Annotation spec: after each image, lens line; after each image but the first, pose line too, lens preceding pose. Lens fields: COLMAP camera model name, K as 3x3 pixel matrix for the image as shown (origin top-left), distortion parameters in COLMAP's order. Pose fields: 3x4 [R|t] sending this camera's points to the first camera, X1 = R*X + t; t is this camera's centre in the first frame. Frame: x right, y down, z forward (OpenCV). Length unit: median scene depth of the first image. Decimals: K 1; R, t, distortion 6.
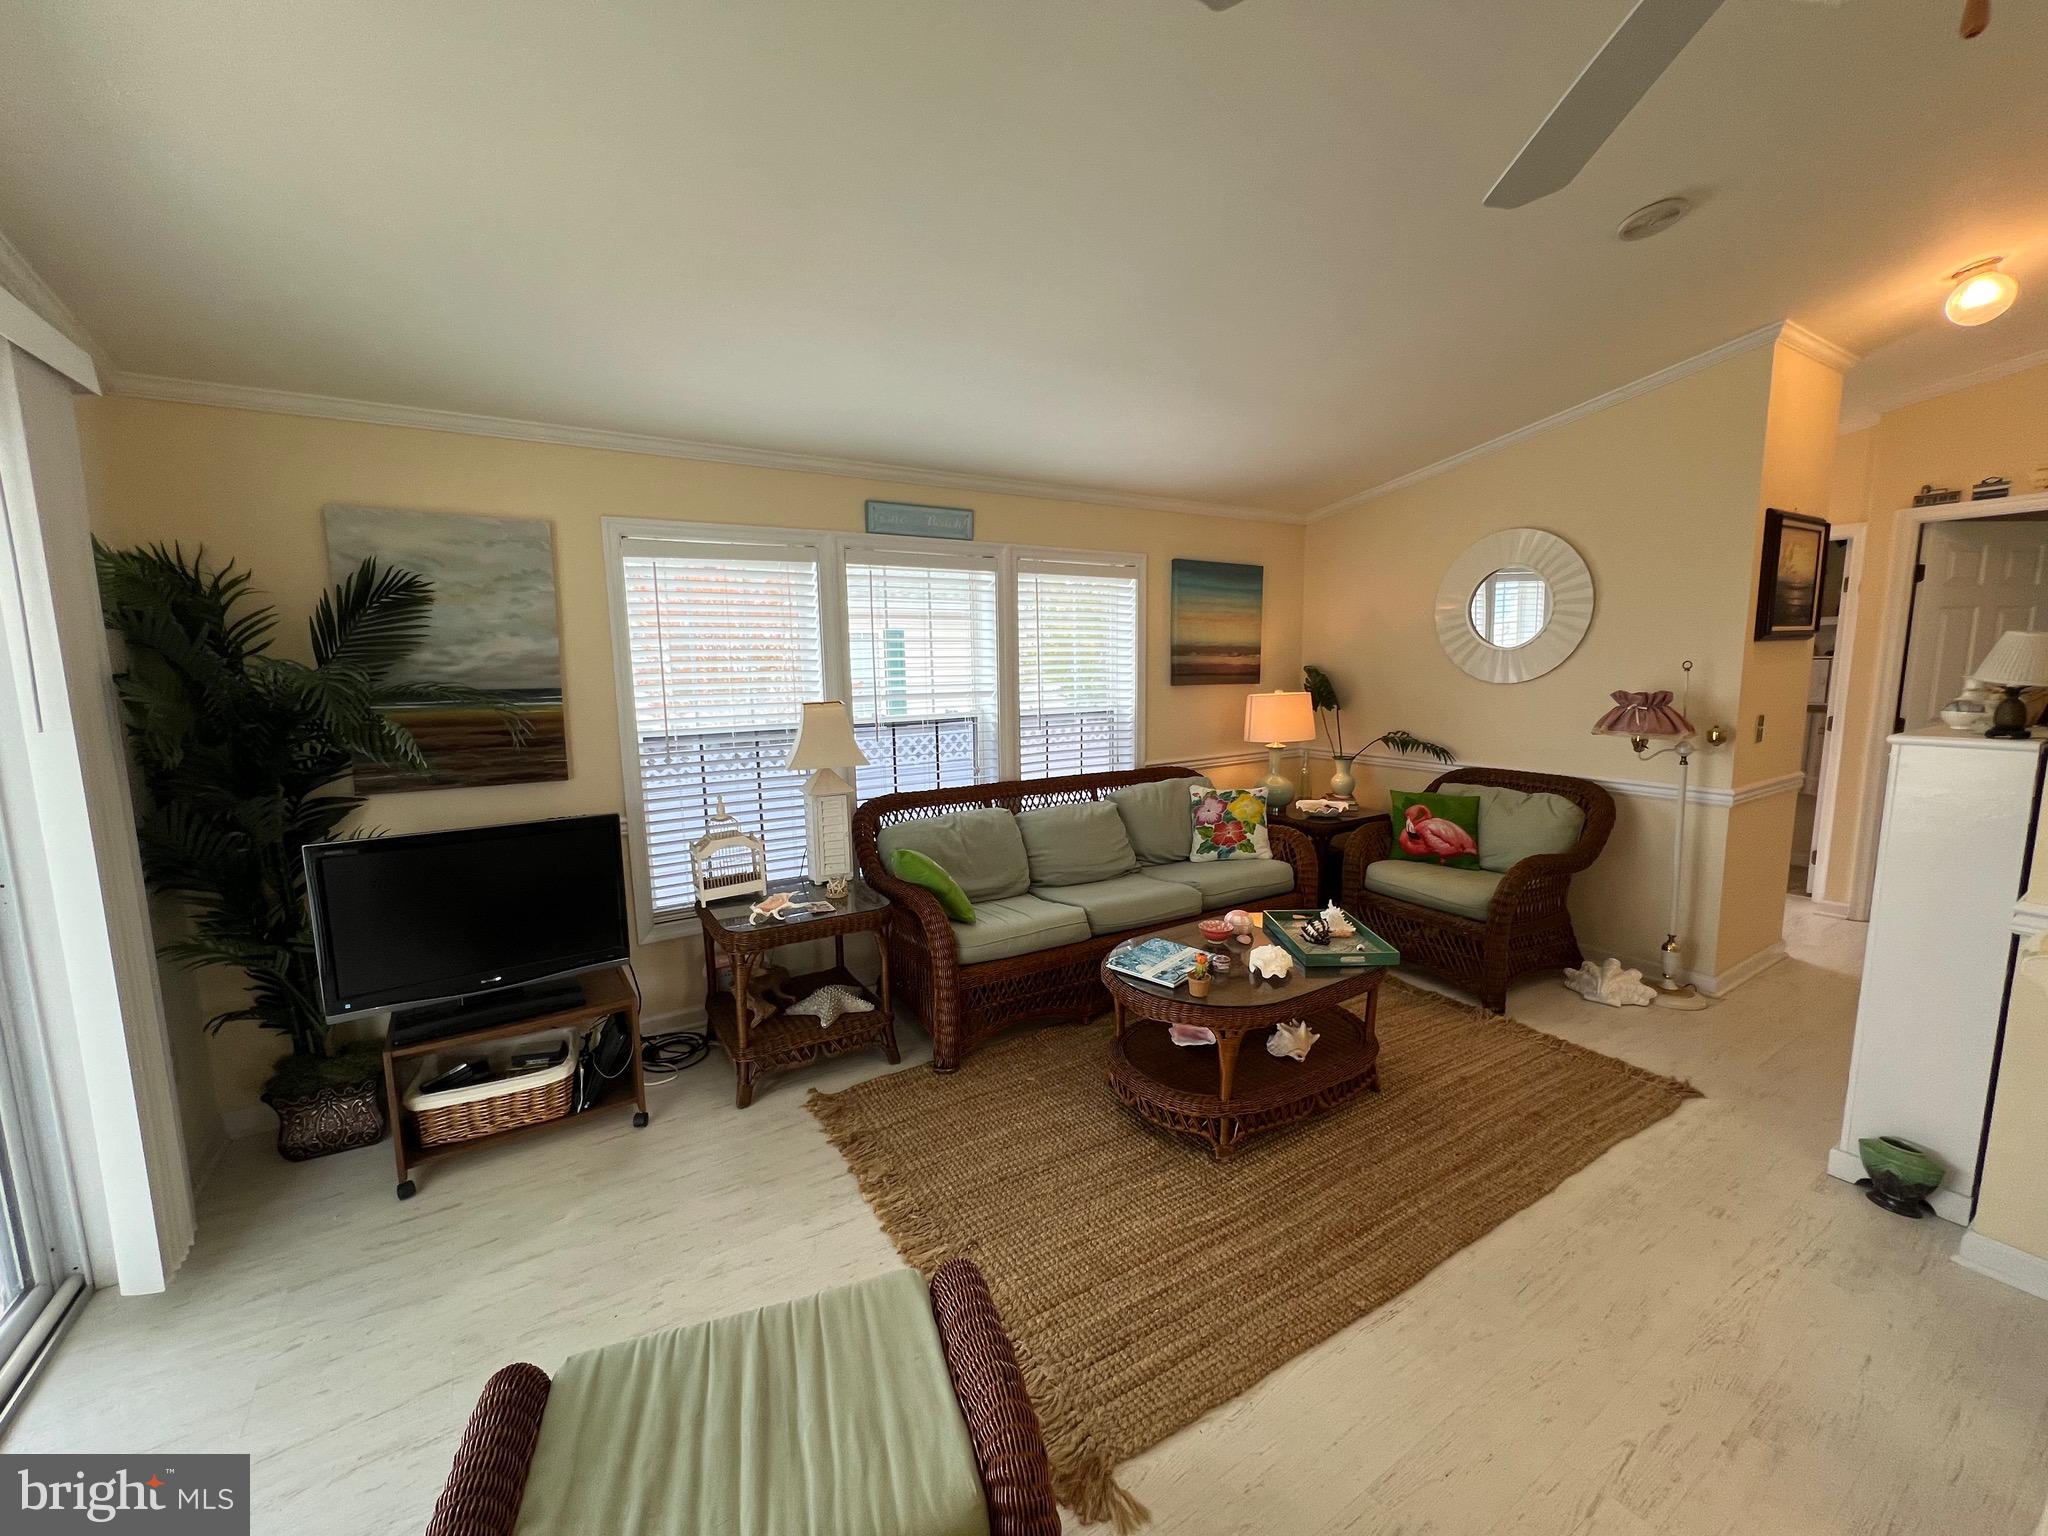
lens RADIAL K [[819.5, 0, 1019.6], [0, 819.5, 769.7], [0, 0, 1]] dist [-0.002682, 0.000314]
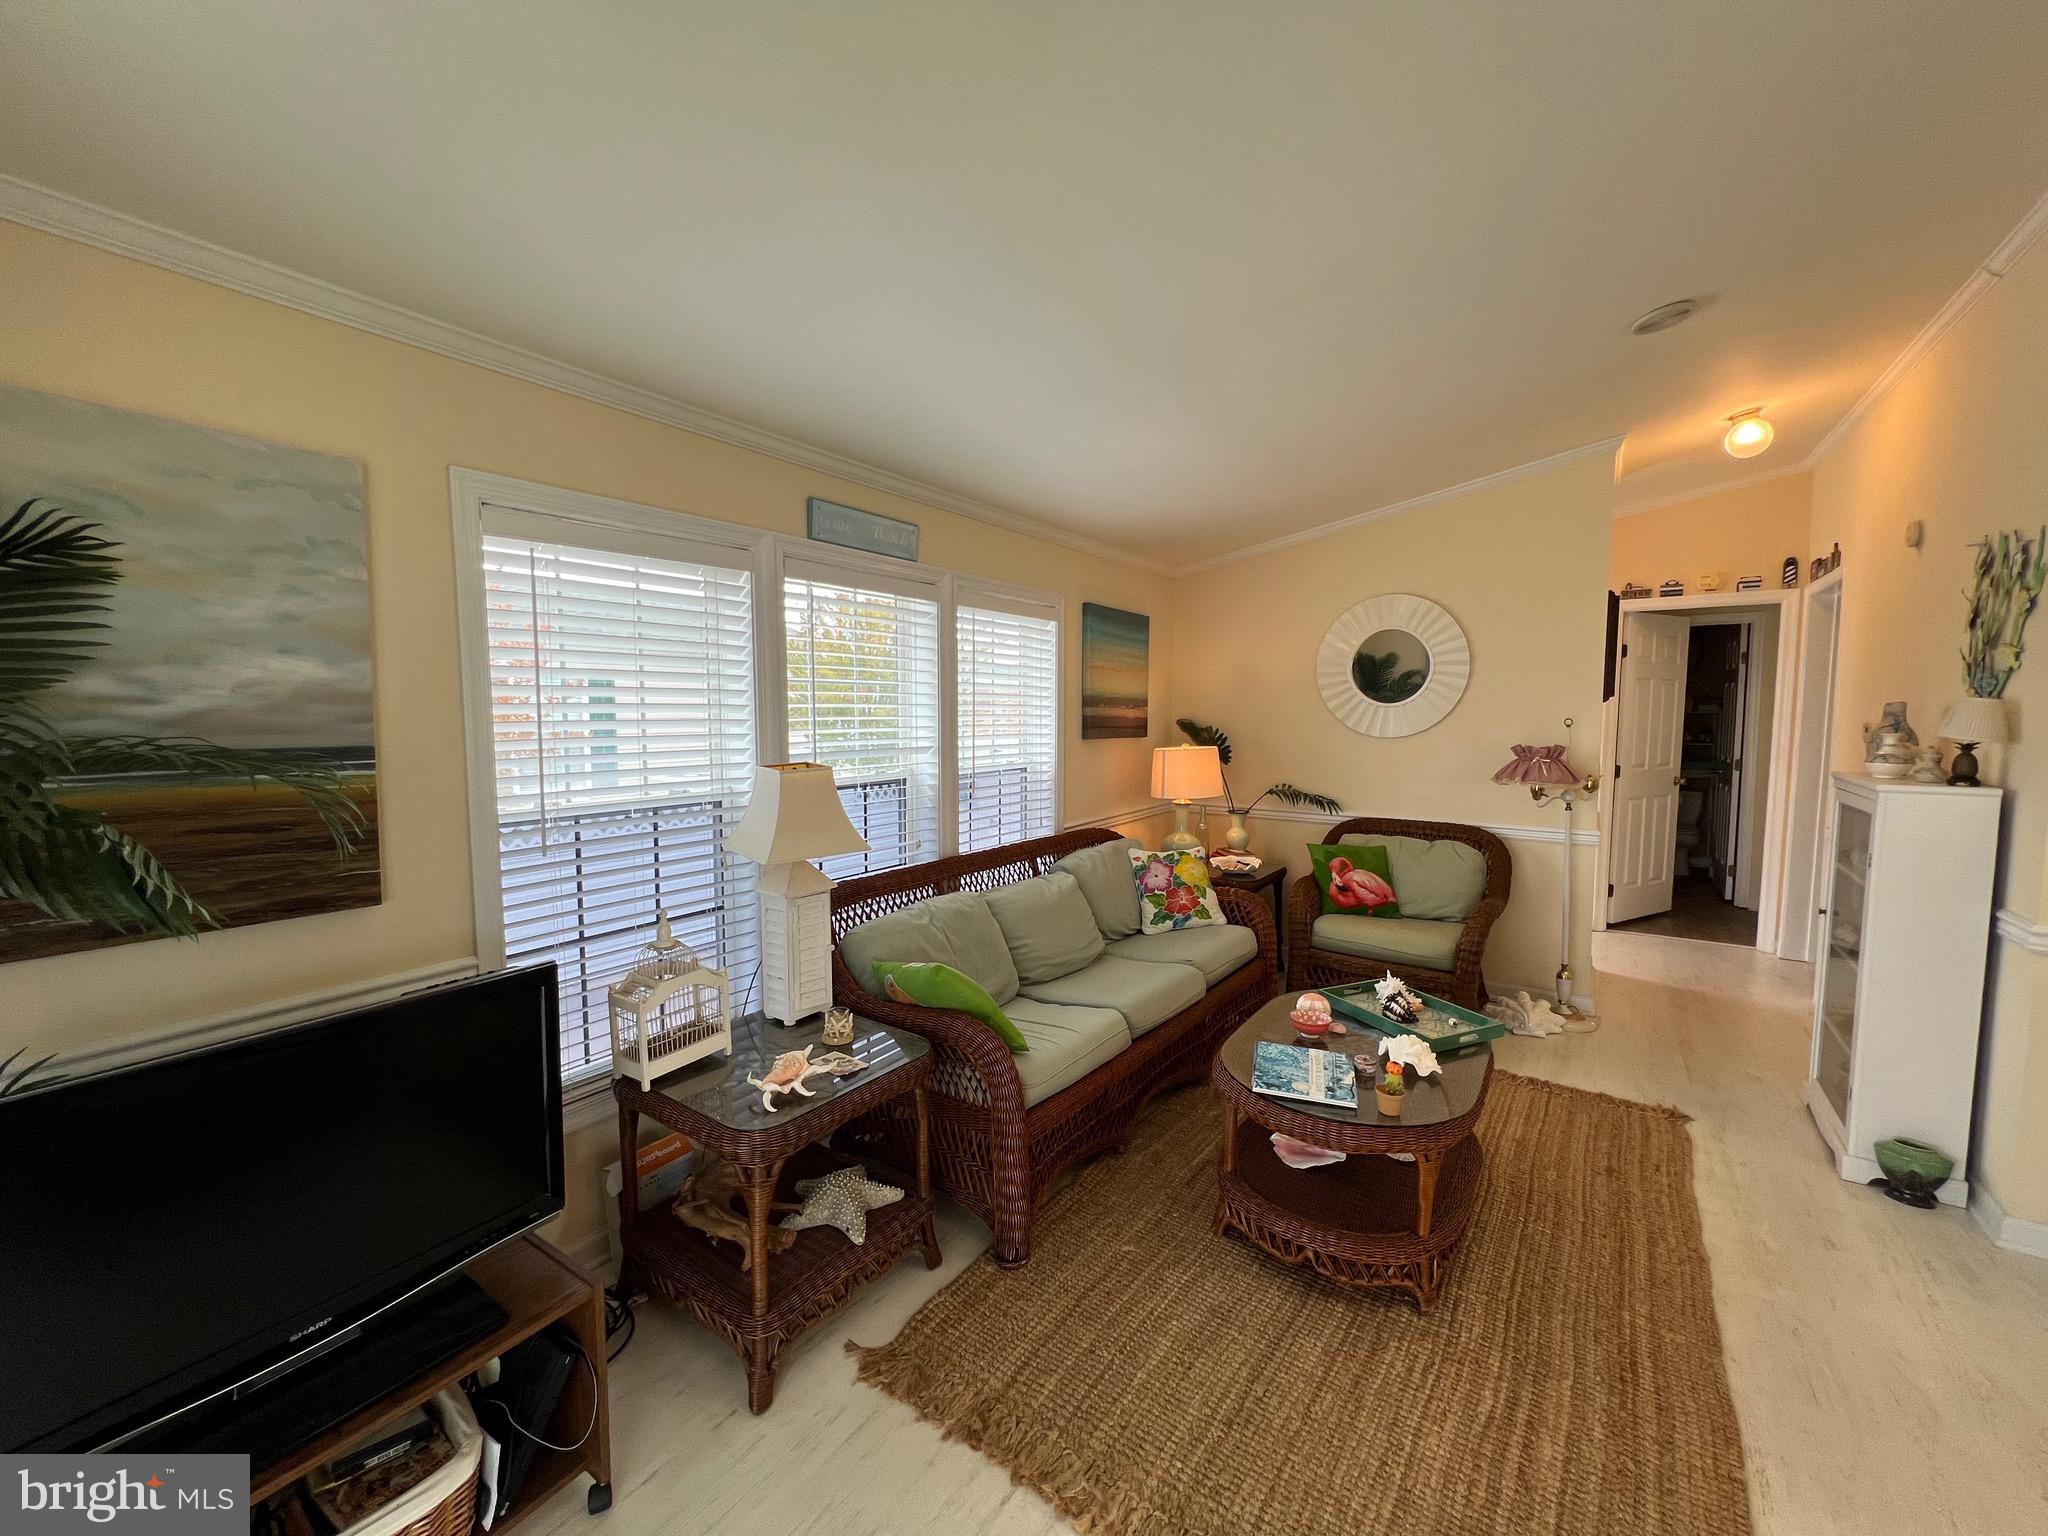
lens RADIAL K [[819.5, 0, 1019.6], [0, 819.5, 769.7], [0, 0, 1]] dist [-0.002682, 0.000314]
pose [[0.921512, -0.014310, 0.388087, -0.302023], [0.038499, 0.997764, -0.054625, -0.028092], [-0.386437, 0.065279, 0.920003, 0.242268]]
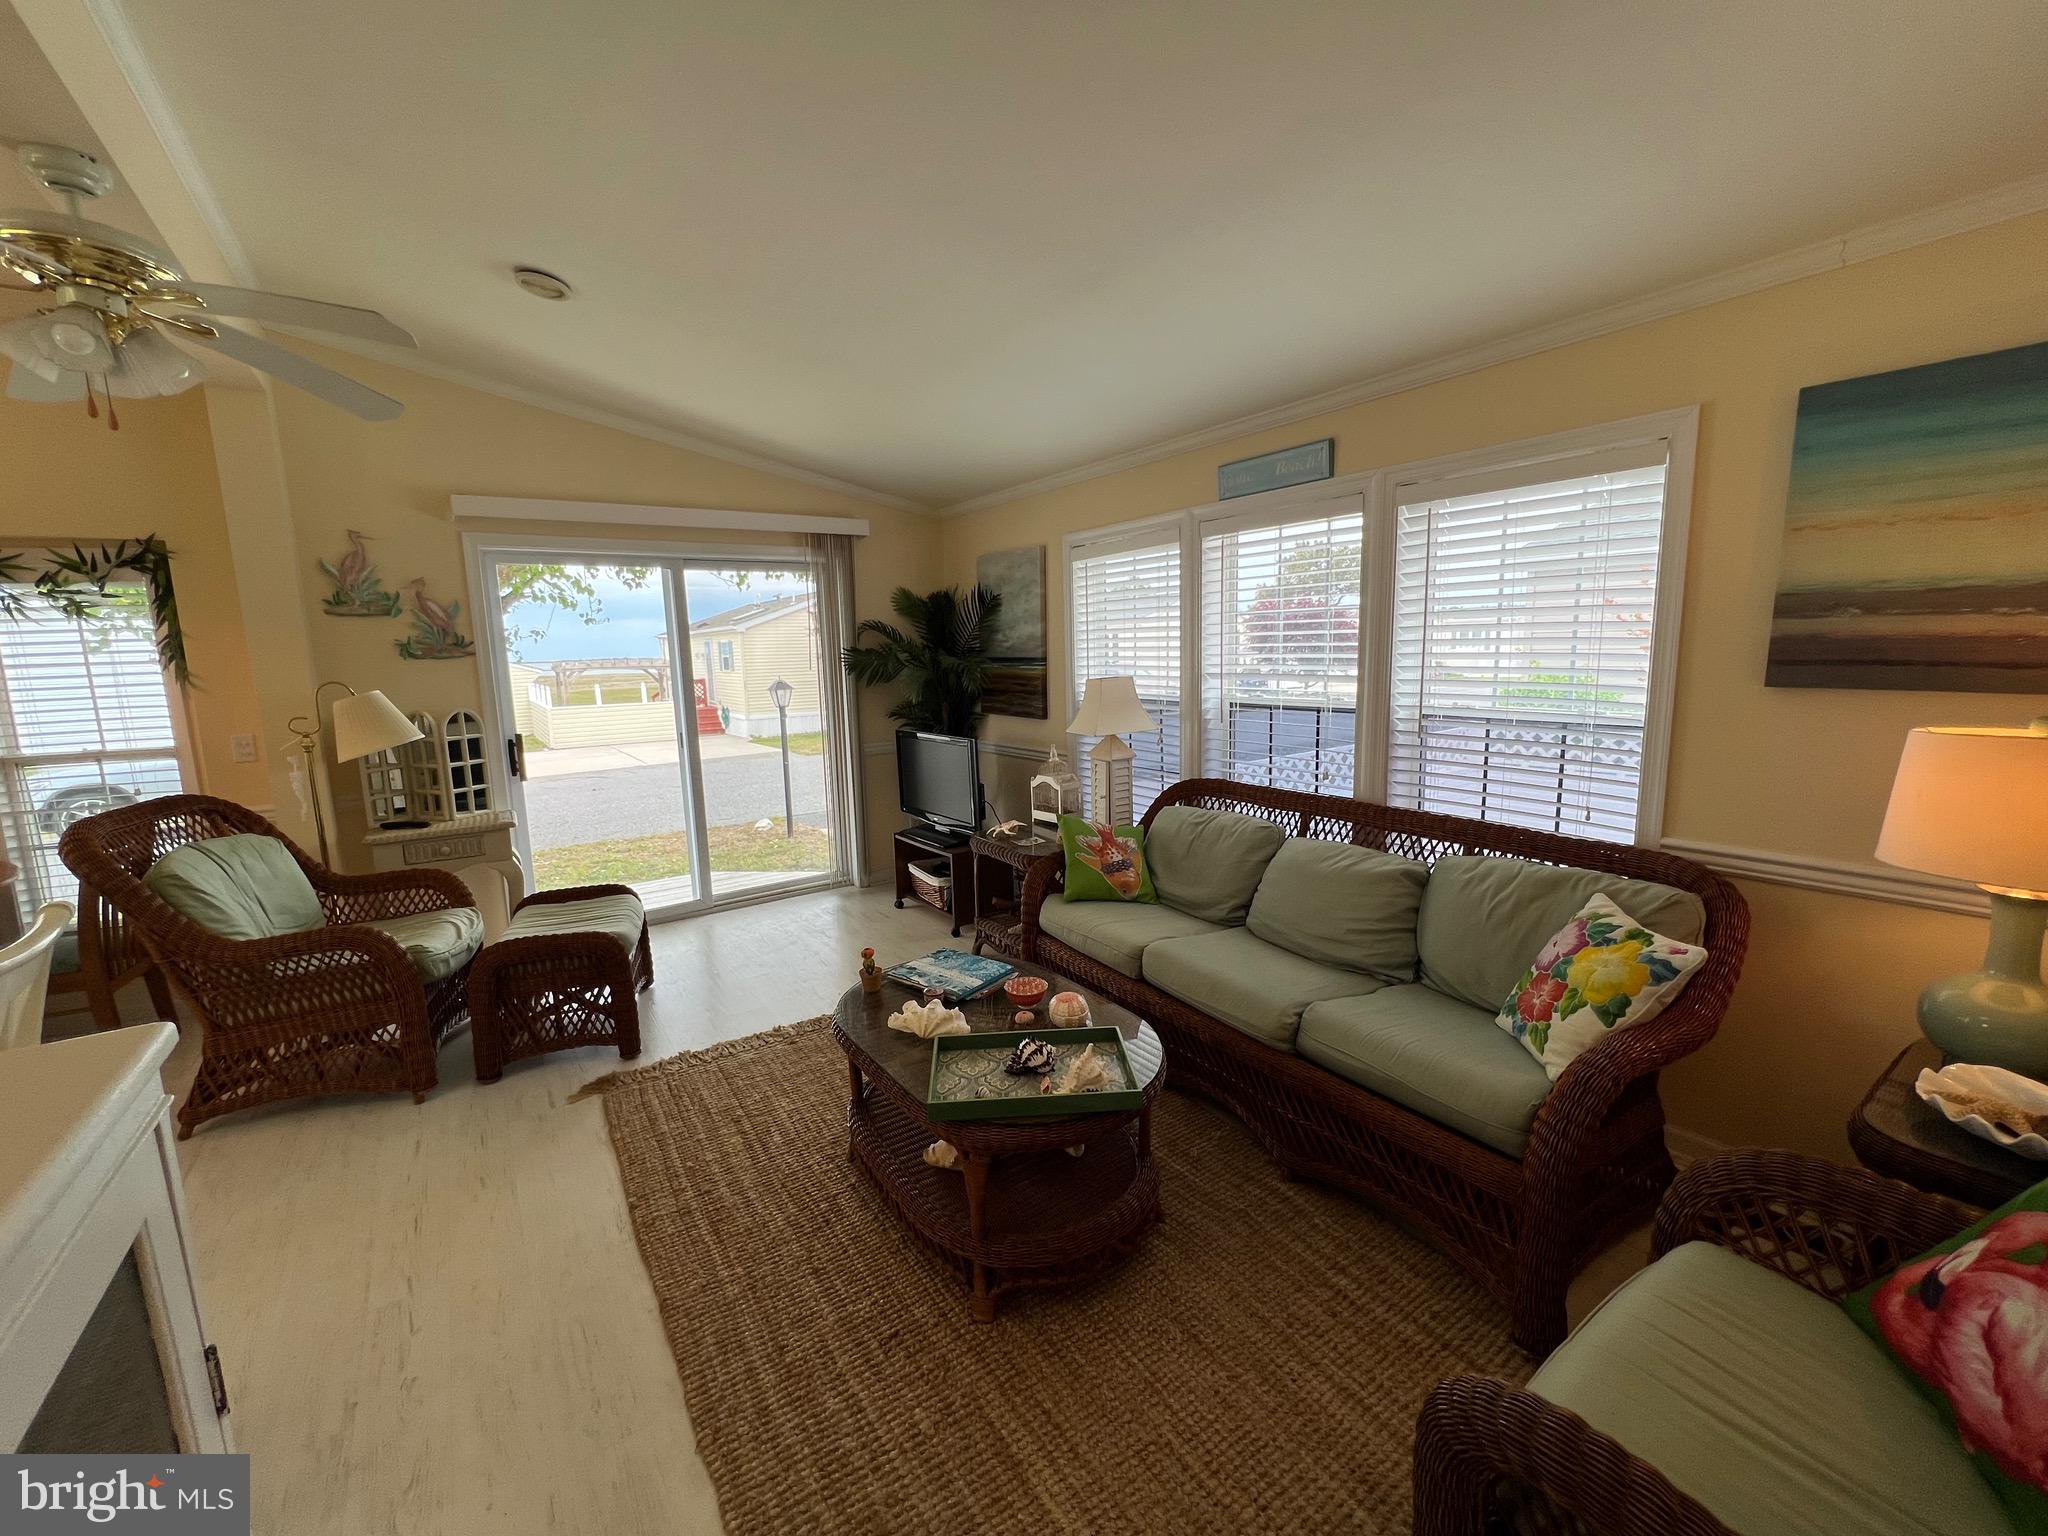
lens RADIAL K [[819.5, 0, 1019.6], [0, 819.5, 769.7], [0, 0, 1]] dist [-0.002682, 0.000314]
pose [[0.043633, 0.165231, -0.985289, 0.783623], [-0.106778, 0.981351, 0.159842, -0.110309], [0.993325, 0.098233, 0.060462, 0.739609]]
